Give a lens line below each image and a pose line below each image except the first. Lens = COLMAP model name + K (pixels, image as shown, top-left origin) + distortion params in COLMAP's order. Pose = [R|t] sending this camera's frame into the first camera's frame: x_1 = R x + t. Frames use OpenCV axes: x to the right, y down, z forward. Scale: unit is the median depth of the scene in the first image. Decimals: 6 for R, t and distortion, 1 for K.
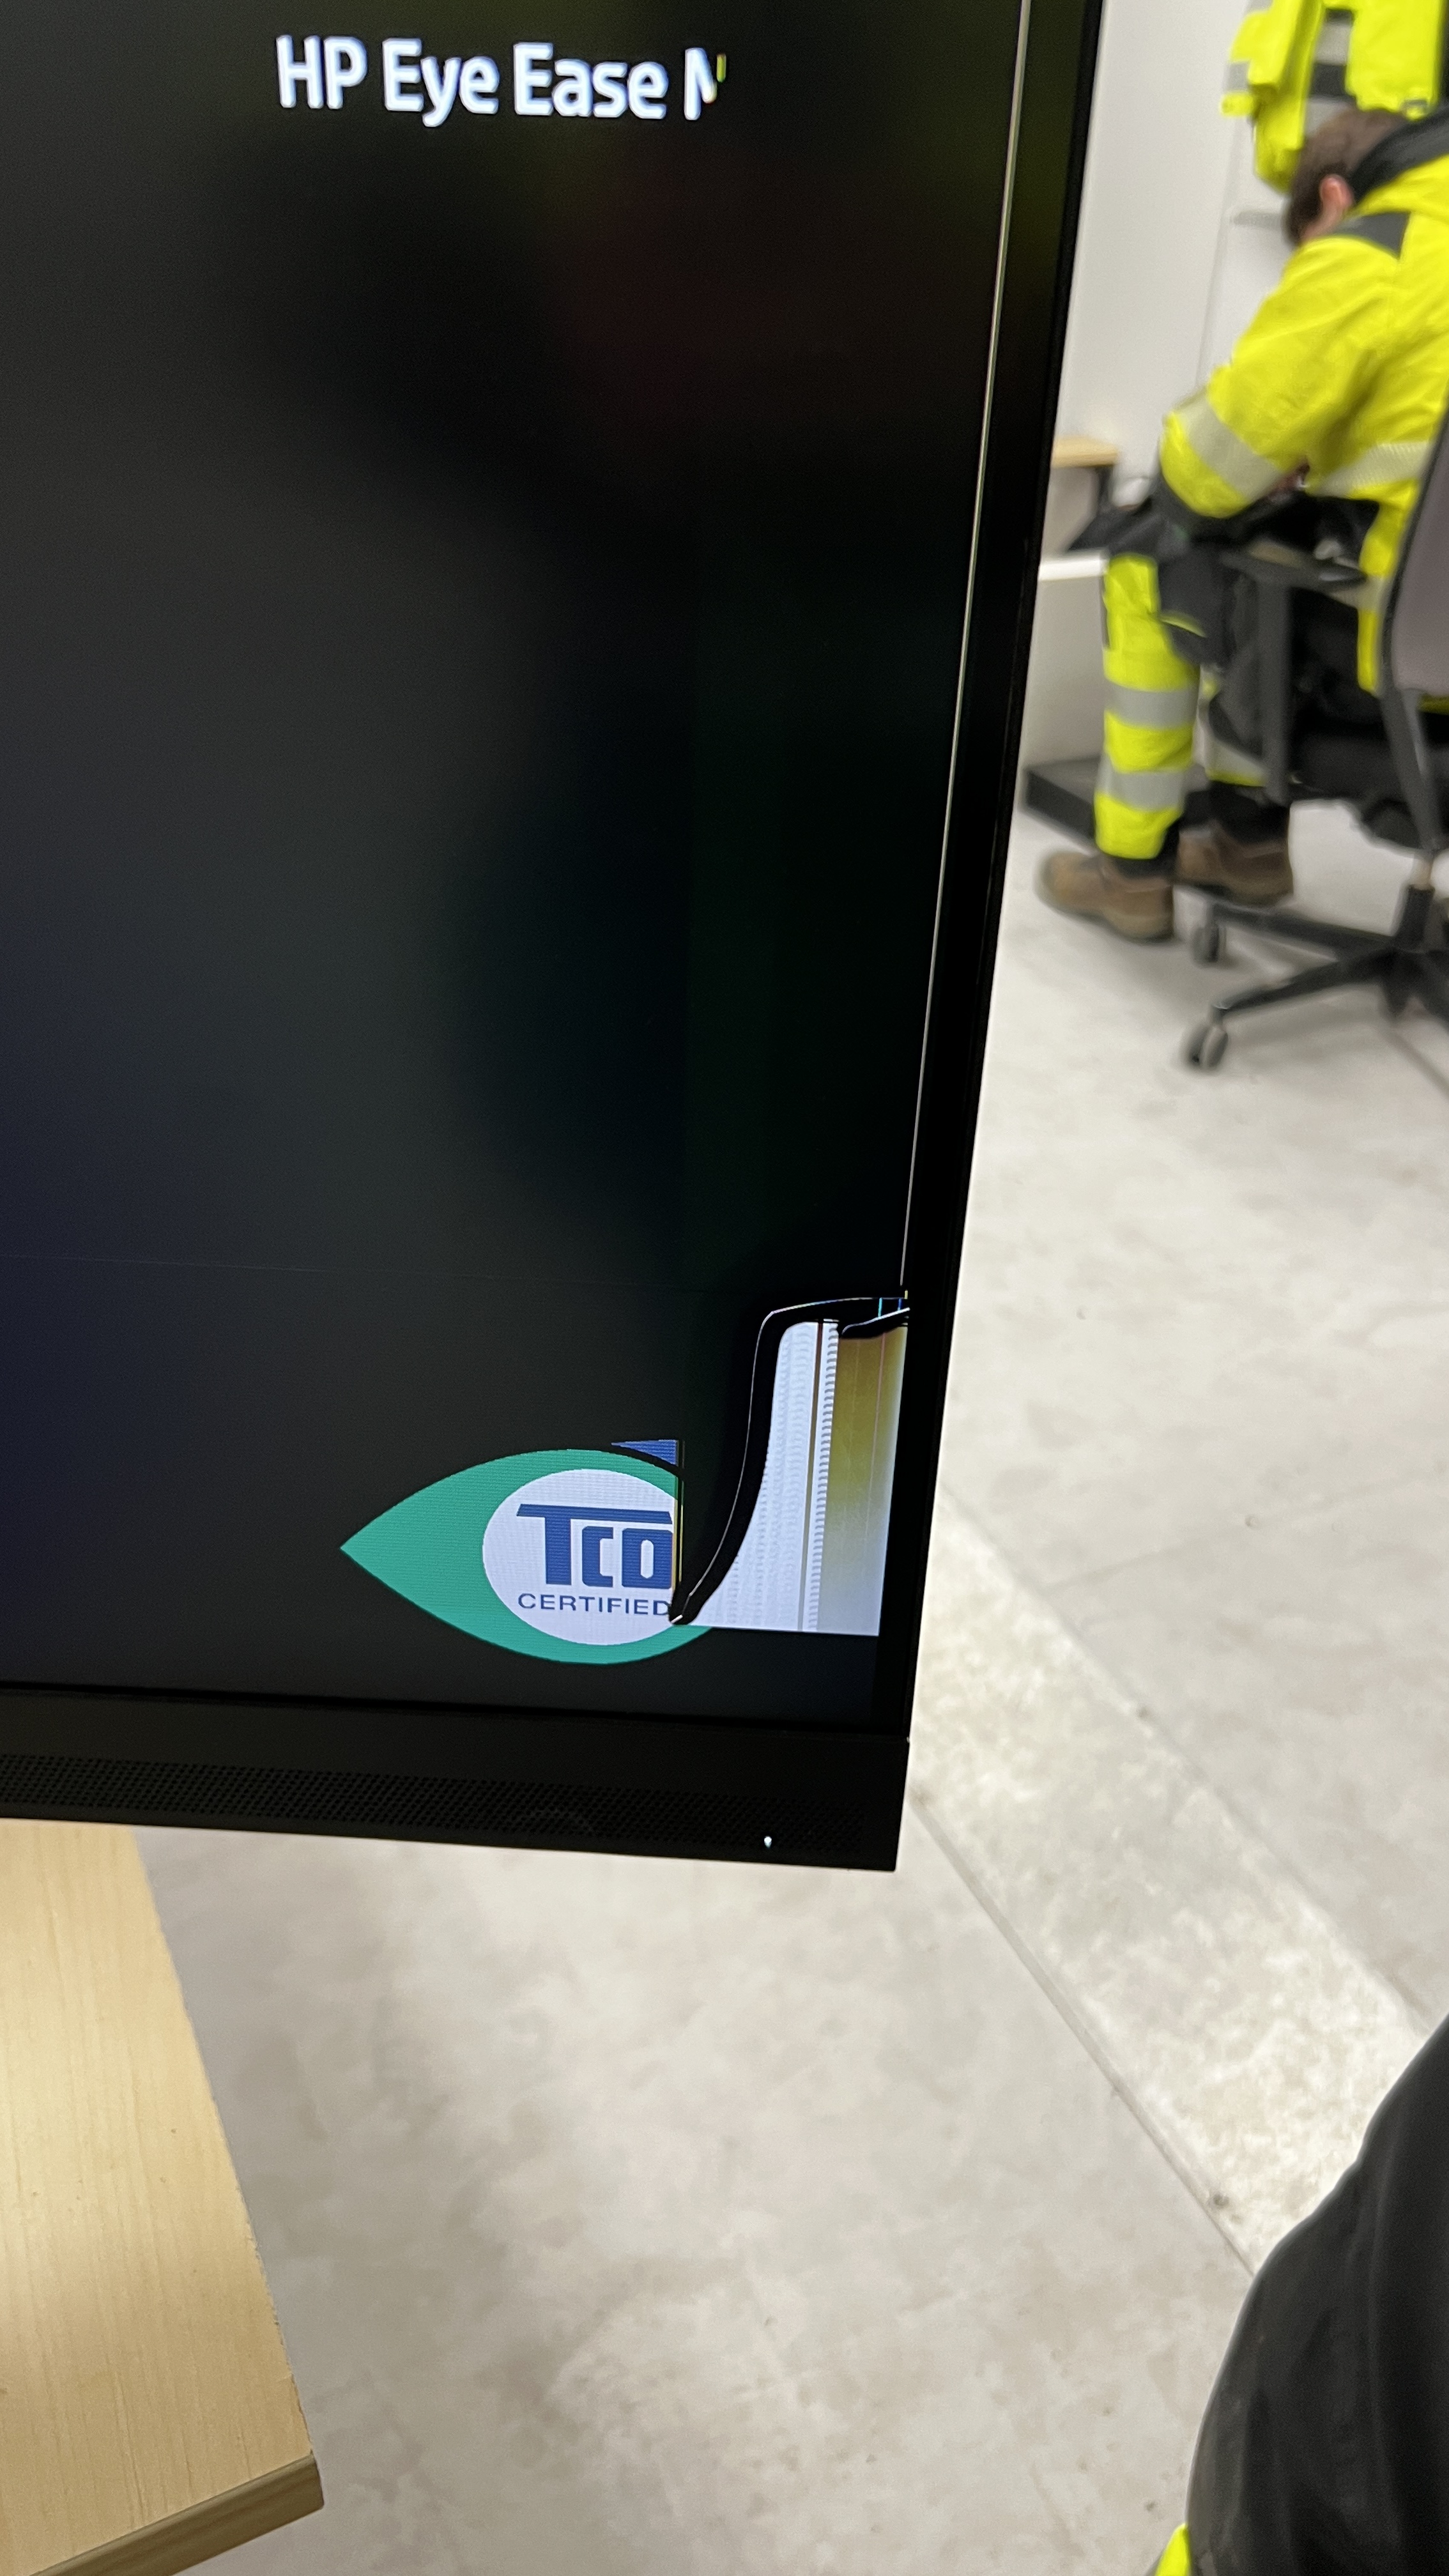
lens RADIAL K [[2055.7, 0, 721.5], [0, 2055.7, 1290.9], [0, 0, 1]] dist [-0.005653, 0.001779]
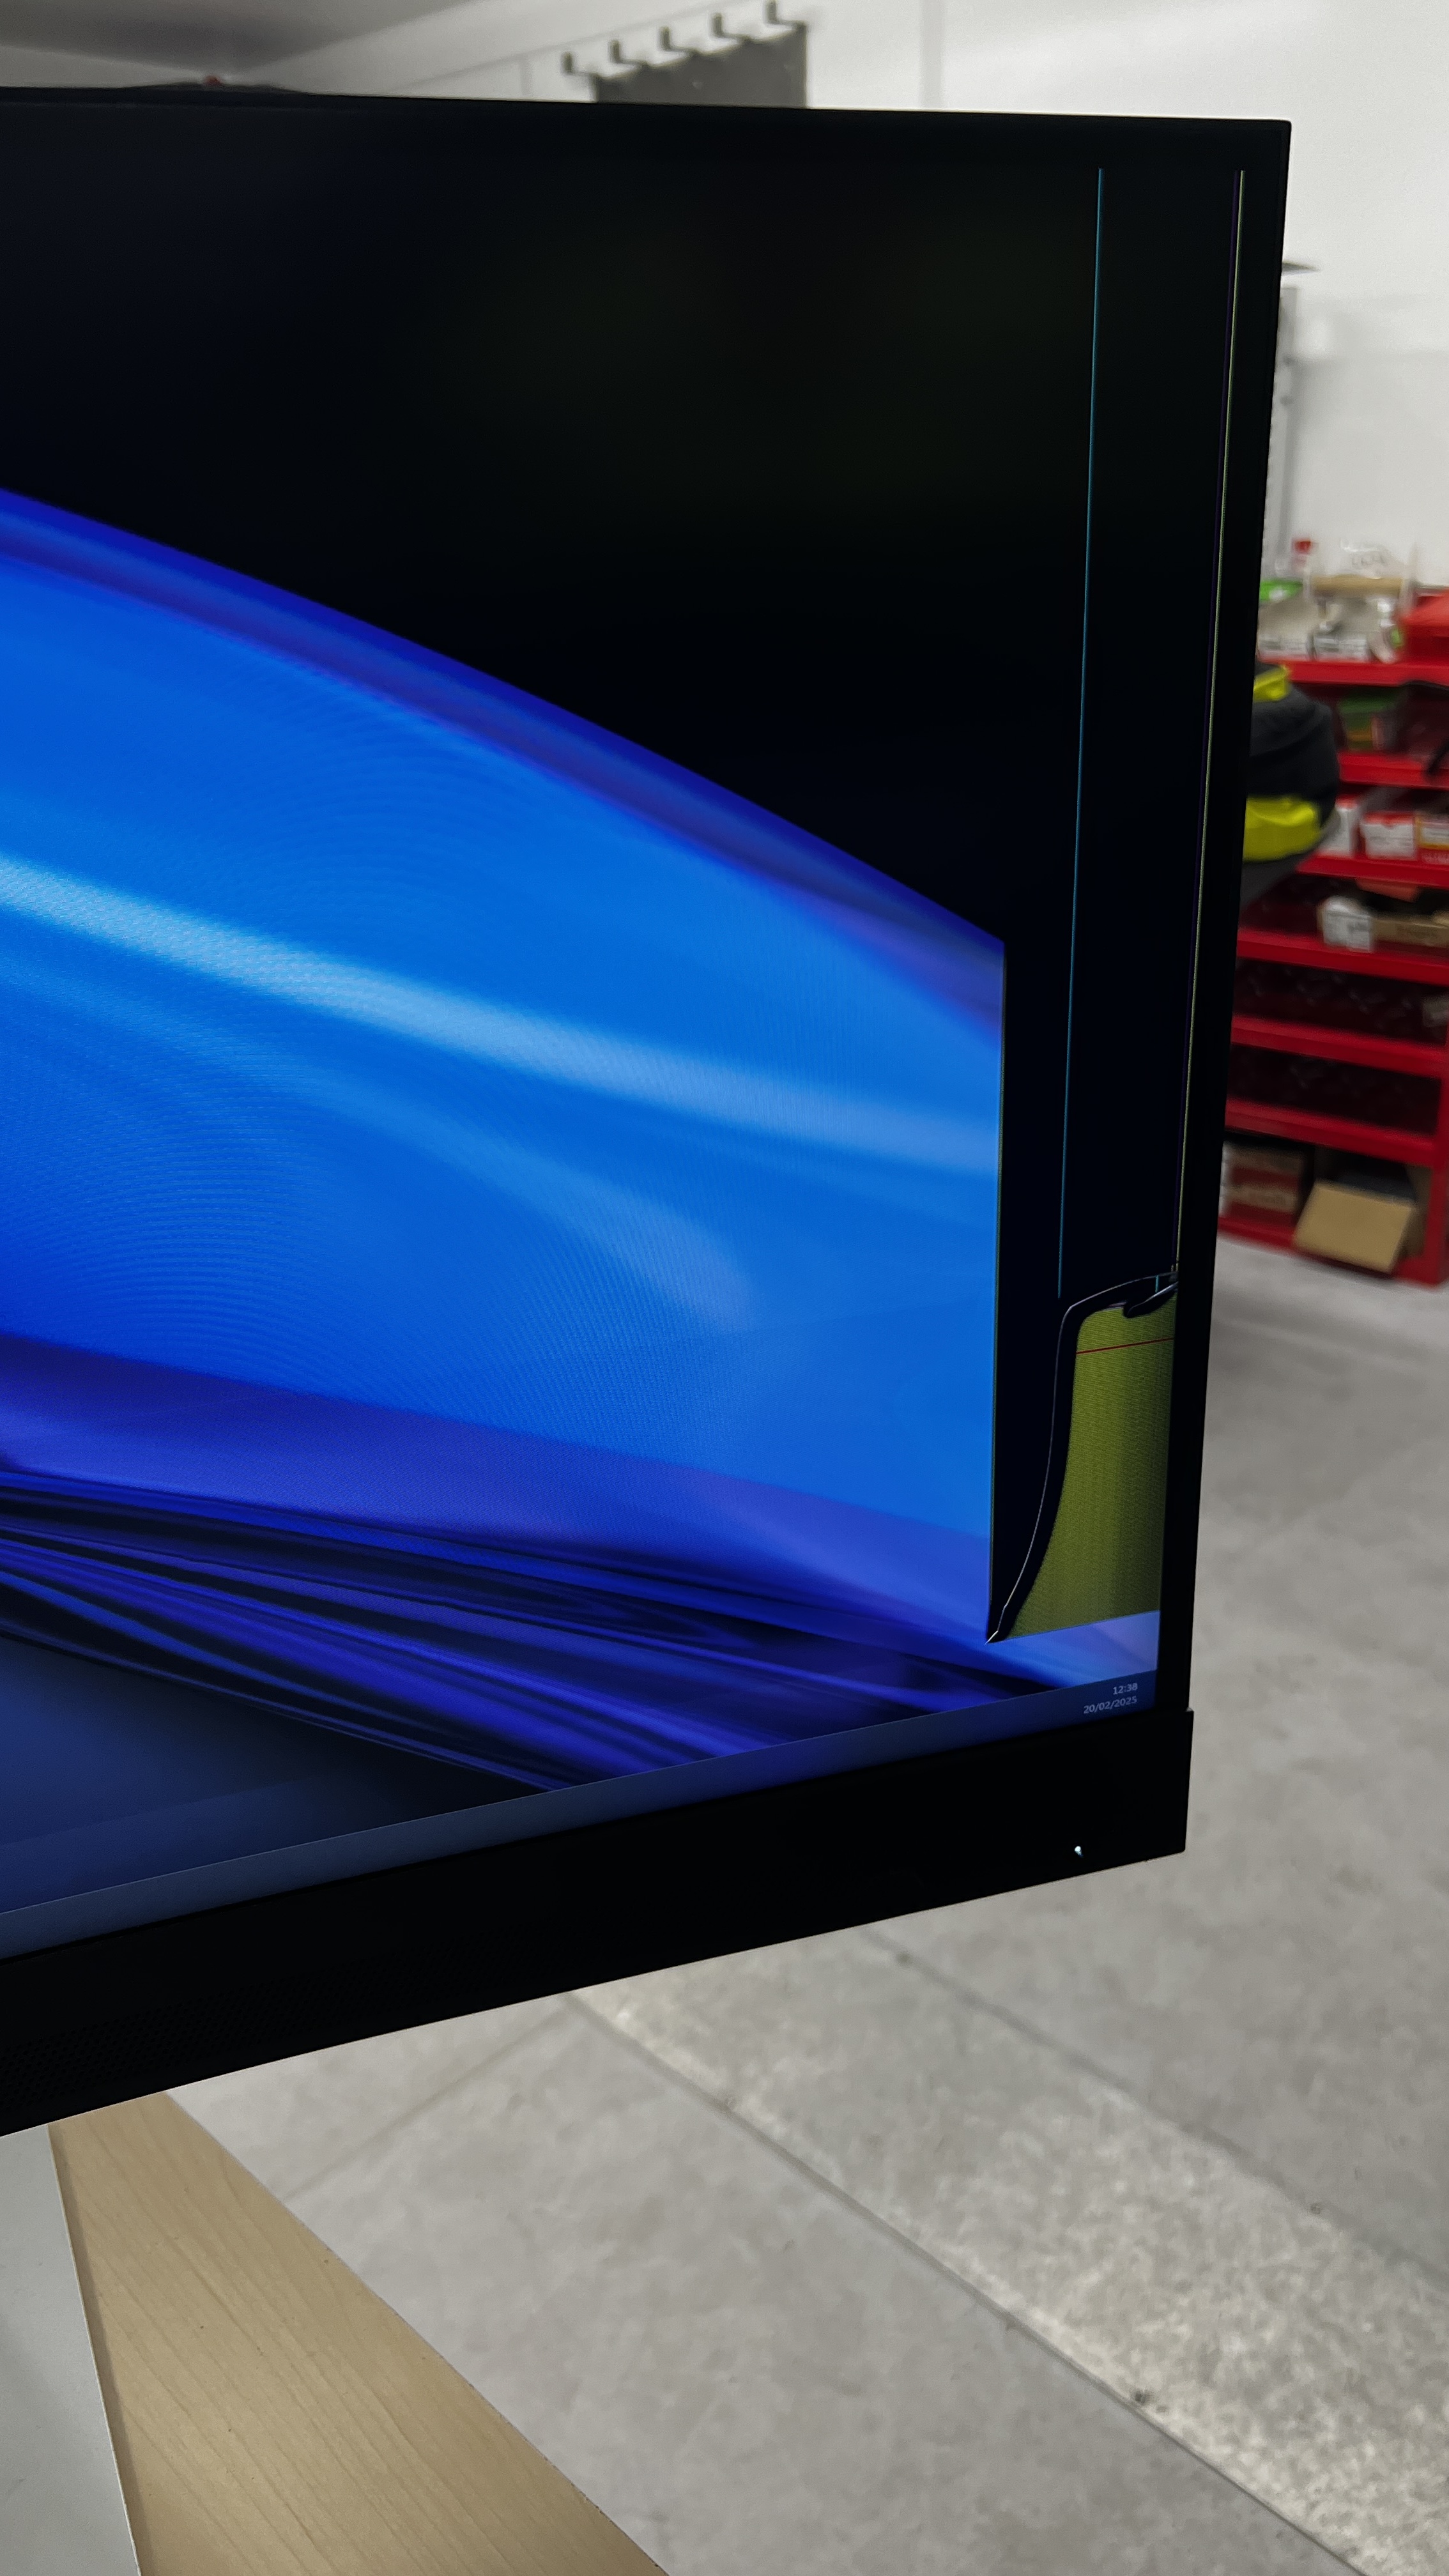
lens RADIAL K [[2055.7, 0, 719.2], [0, 2055.7, 1290.9], [0, 0, 1]] dist [-0.005653, 0.001779]
pose [[0.934801, -0.165936, 0.314026, -0.163351], [0.228161, 0.958150, -0.172894, 0.049295], [-0.272194, 0.233270, 0.933539, -0.003291]]
